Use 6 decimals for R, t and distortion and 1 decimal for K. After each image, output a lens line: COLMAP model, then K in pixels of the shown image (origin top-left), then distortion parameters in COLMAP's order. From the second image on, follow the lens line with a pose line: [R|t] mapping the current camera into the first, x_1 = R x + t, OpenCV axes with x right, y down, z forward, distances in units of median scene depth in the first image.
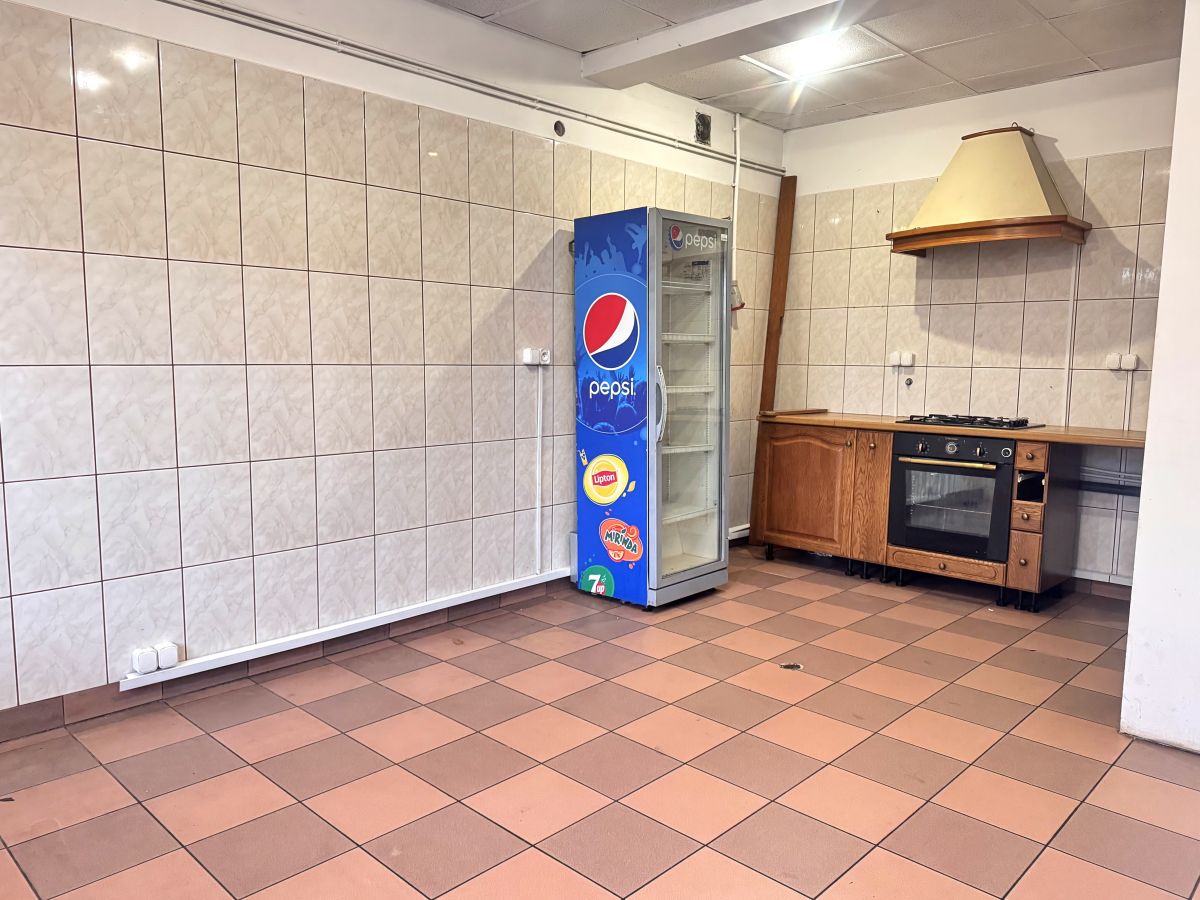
lens RADIAL K [[862.3, 0, 600.0], [0, 862.3, 450.0], [0, 0, 1]] dist [0.156034, -0.222436]
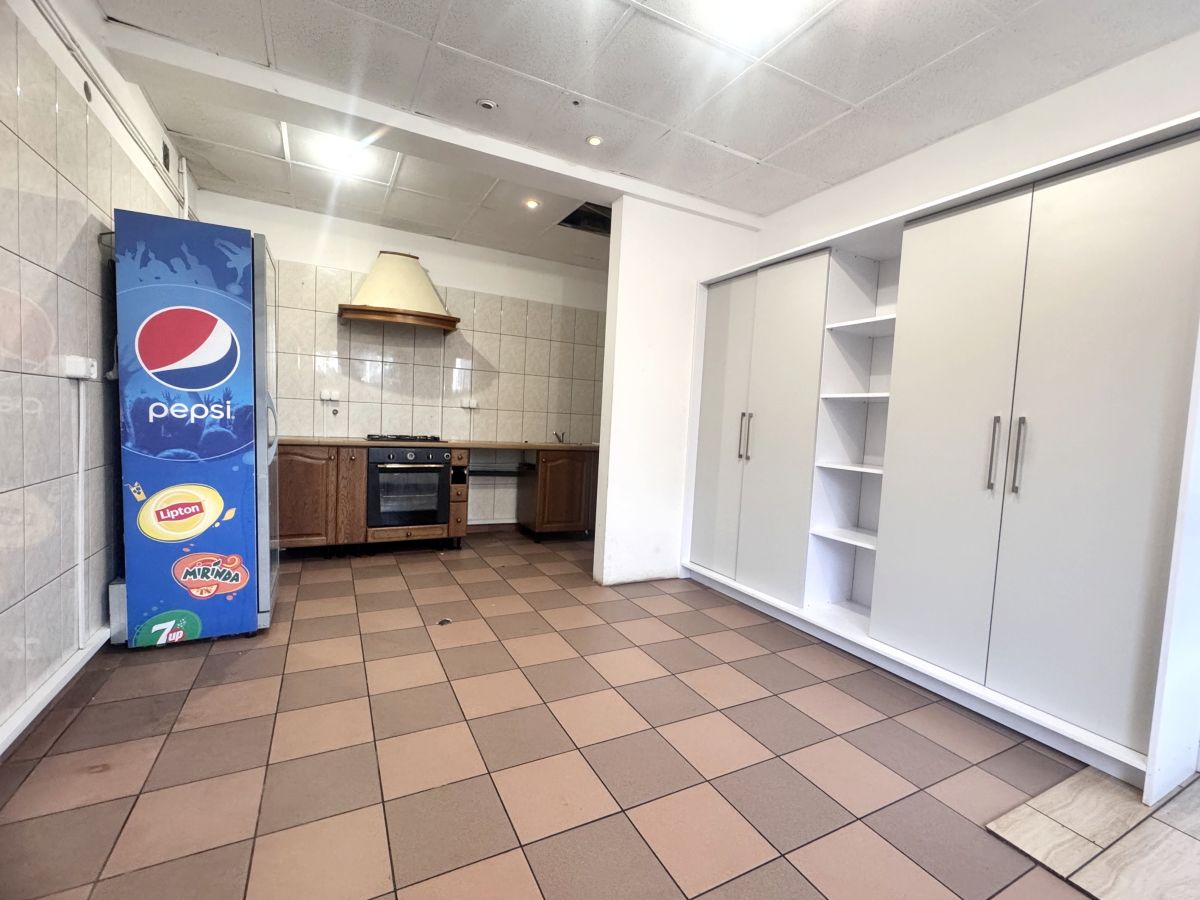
lens RADIAL K [[523.5, 0, 600.0], [0, 523.5, 450.0], [0, 0, 1]] dist [-0.000665, -0.000318]
pose [[0.320830, -0.049166, 0.945860, -0.368271], [0.061533, 0.997624, 0.030985, -0.021050], [-0.945136, 0.048260, 0.323093, 0.412460]]
